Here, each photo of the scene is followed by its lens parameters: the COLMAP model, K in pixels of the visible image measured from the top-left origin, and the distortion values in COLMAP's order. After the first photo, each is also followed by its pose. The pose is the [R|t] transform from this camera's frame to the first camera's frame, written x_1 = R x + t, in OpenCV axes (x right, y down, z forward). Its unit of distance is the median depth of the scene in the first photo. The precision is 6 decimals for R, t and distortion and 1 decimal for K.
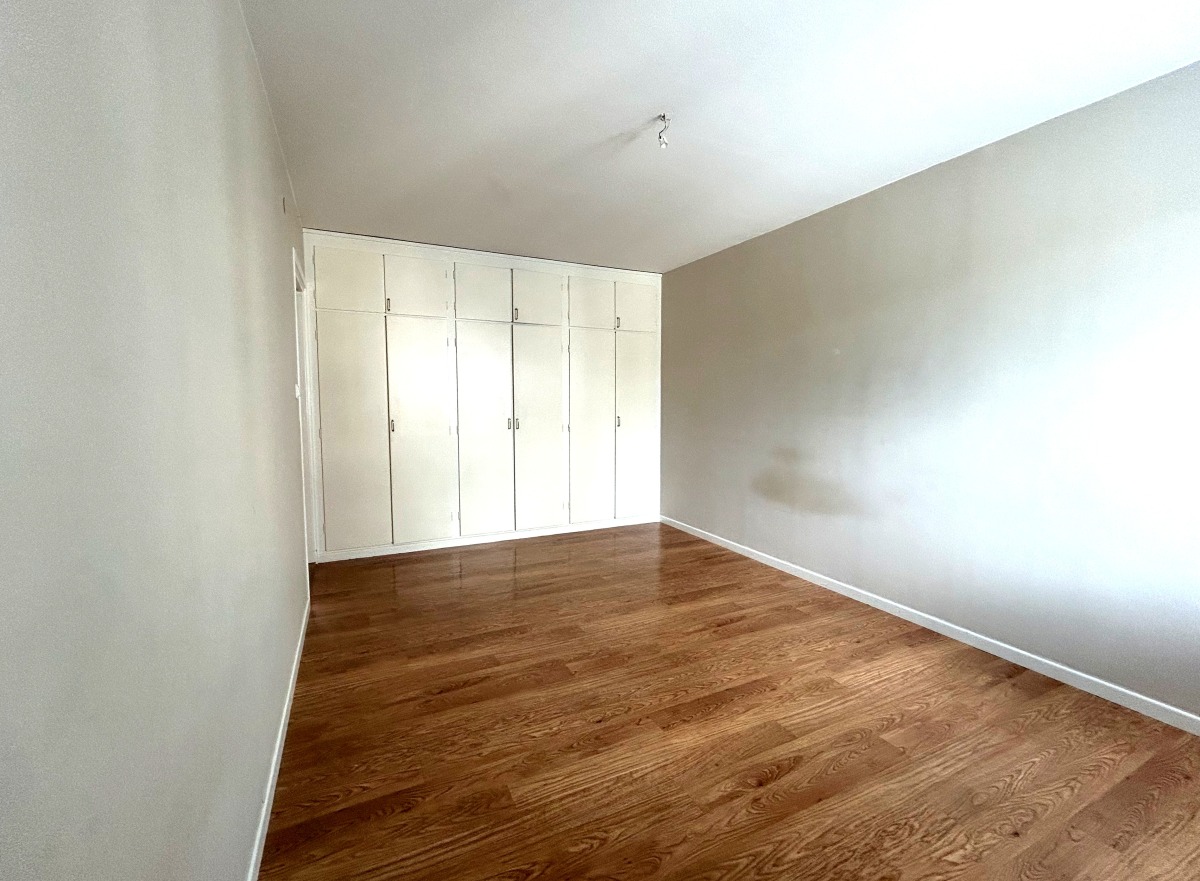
lens RADIAL K [[511.8, 0, 602.9], [0, 511.8, 440.7], [0, 0, 1]] dist [-0.000495, 0.000505]
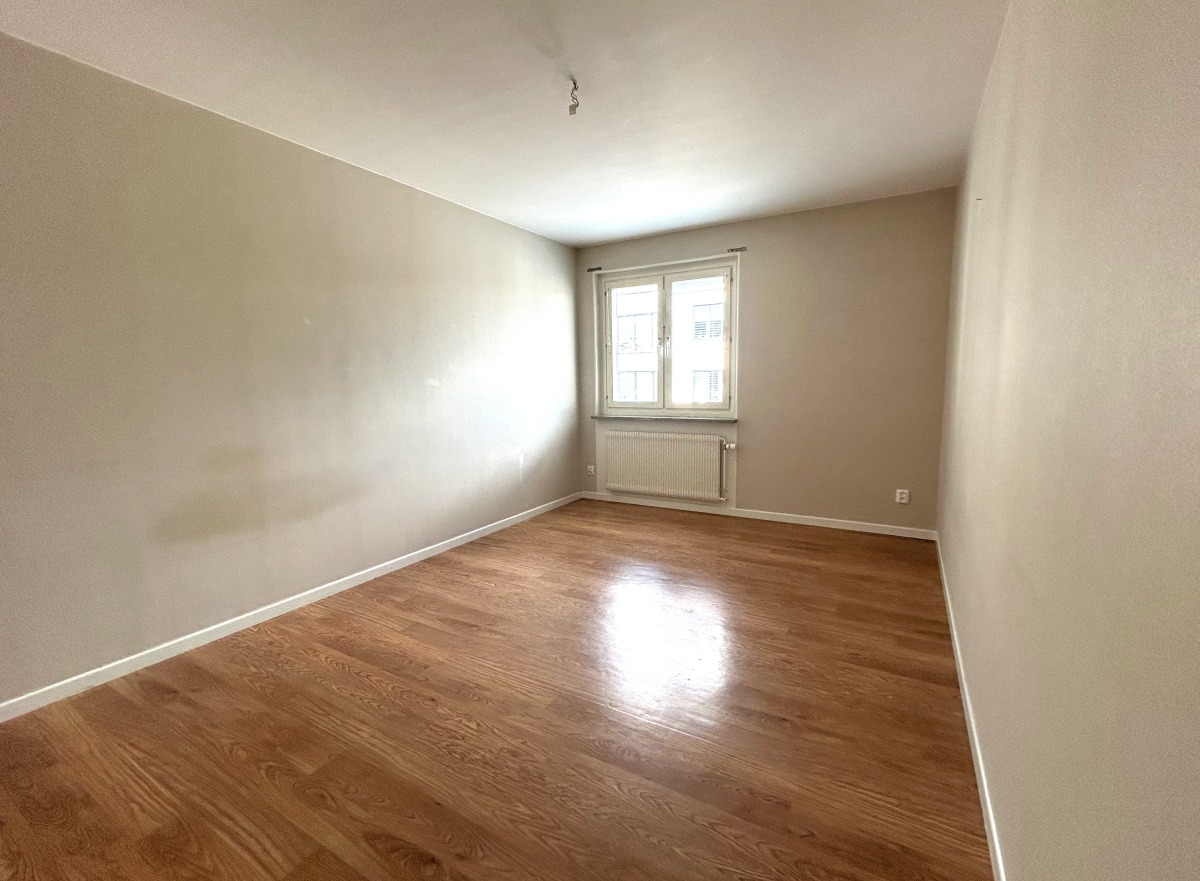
lens RADIAL K [[511.8, 0, 602.9], [0, 511.8, 440.7], [0, 0, 1]] dist [-0.000495, 0.000505]
pose [[-0.551870, -0.093637, 0.828657, -0.650735], [0.084700, 0.982244, 0.167400, -0.097793], [-0.829618, 0.162570, -0.534140, 1.307756]]
